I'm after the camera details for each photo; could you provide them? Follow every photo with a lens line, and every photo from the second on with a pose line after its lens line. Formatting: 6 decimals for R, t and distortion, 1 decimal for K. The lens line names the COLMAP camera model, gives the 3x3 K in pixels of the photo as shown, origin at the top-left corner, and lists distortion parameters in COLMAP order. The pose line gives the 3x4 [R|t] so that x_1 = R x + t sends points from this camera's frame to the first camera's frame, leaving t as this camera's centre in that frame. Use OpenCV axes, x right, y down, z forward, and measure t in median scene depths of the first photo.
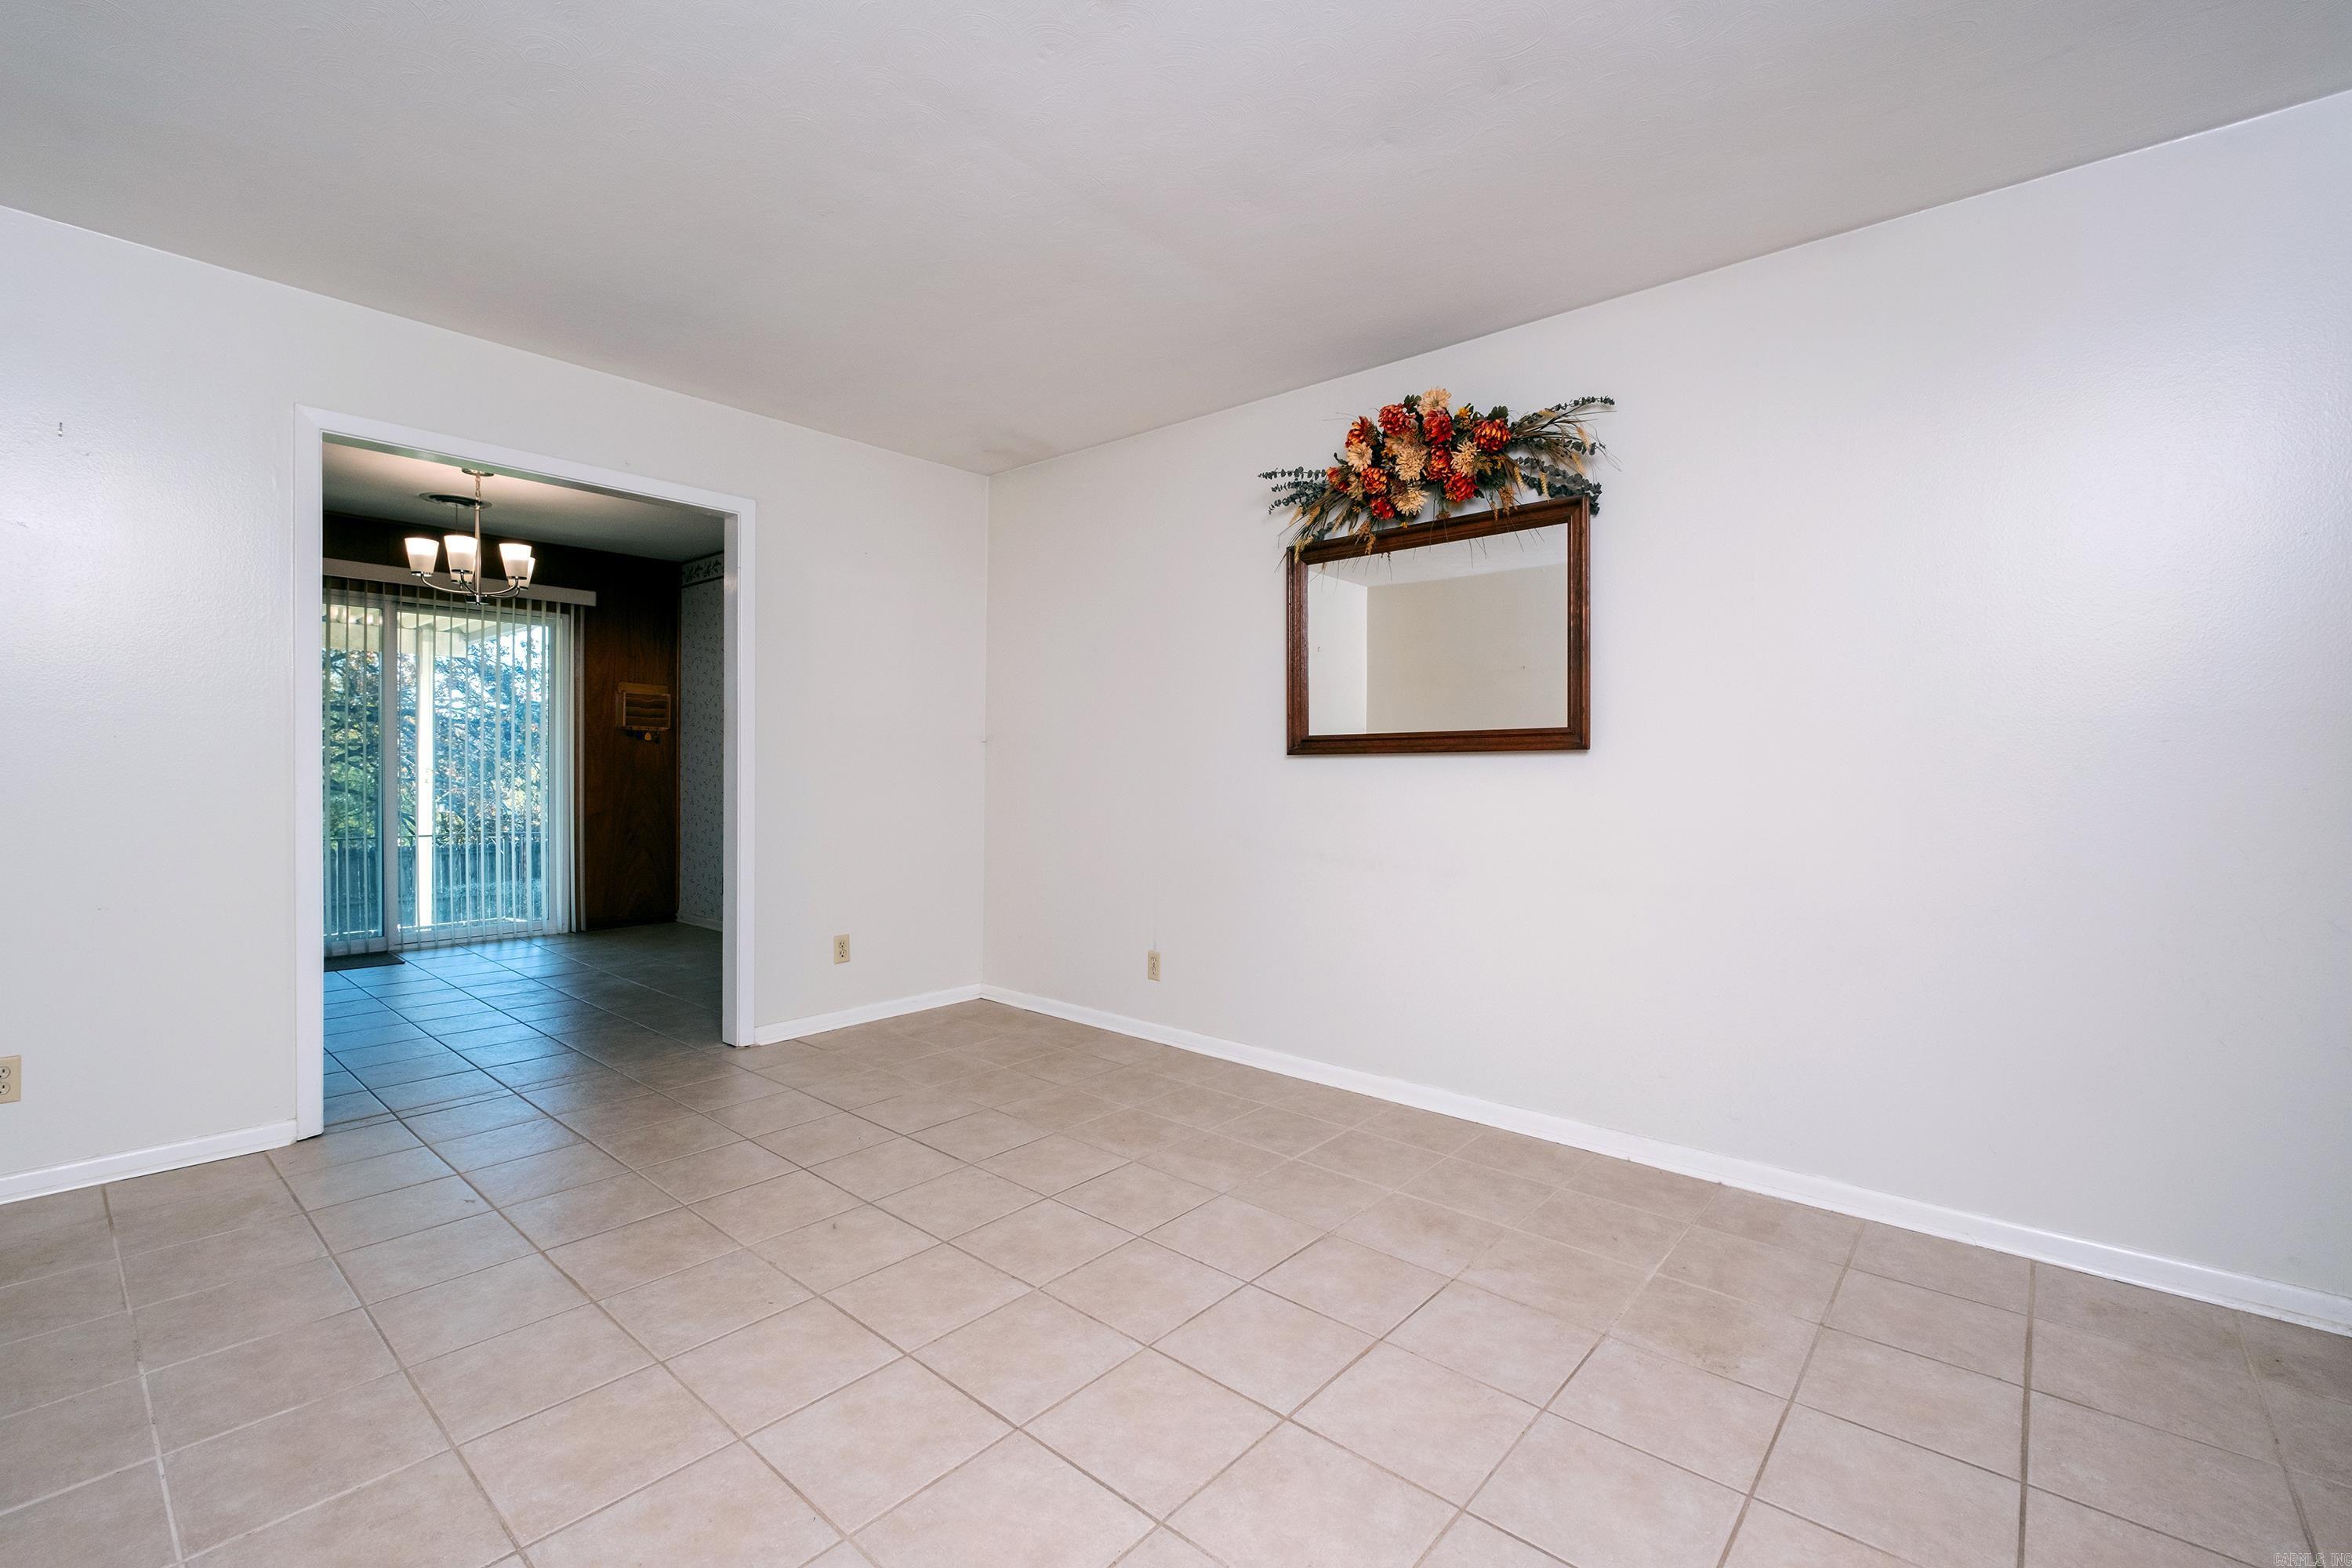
lens RADIAL K [[1004.8, 0, 1176.7], [0, 1004.8, 776.0], [0, 0, 1]] dist [0.001718, -0.005673]
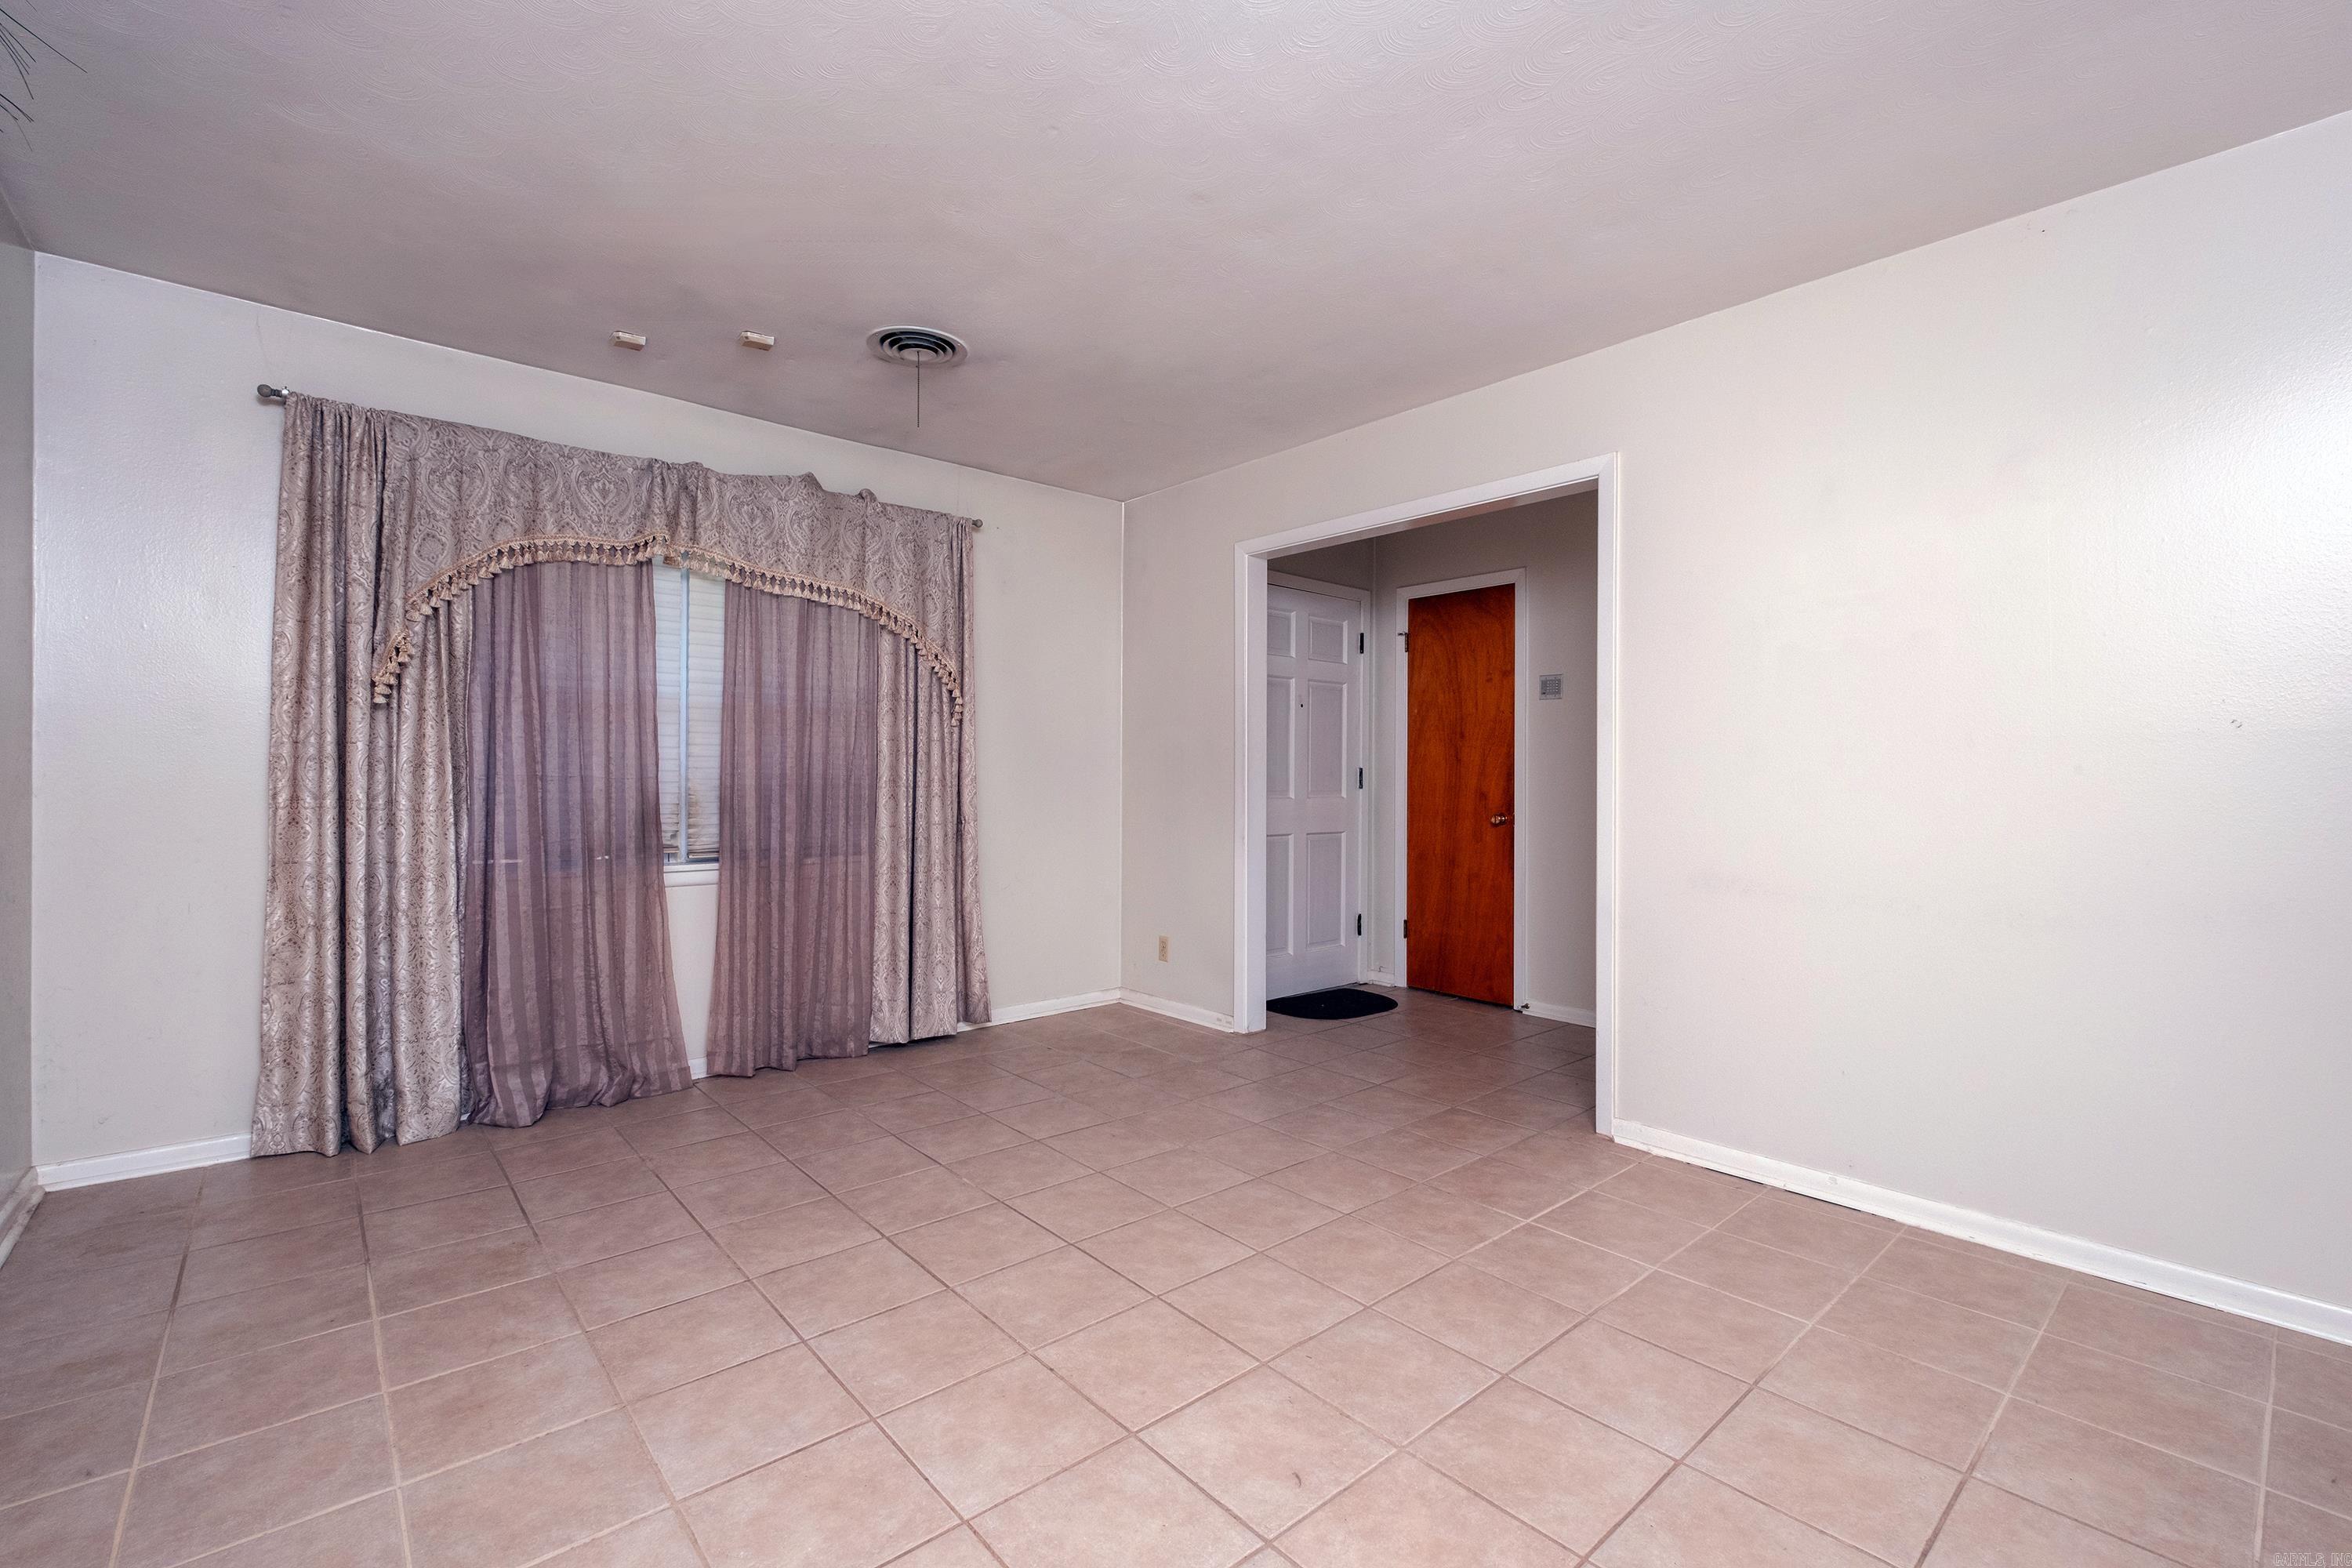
lens RADIAL K [[1004.8, 0, 1176.7], [0, 1004.8, 776.0], [0, 0, 1]] dist [0.001718, -0.005673]
pose [[-0.989936, -0.014705, 0.140749, -0.258372], [-0.013757, 0.999876, 0.007704, -0.015643], [-0.140844, 0.005691, -0.990015, 1.236829]]
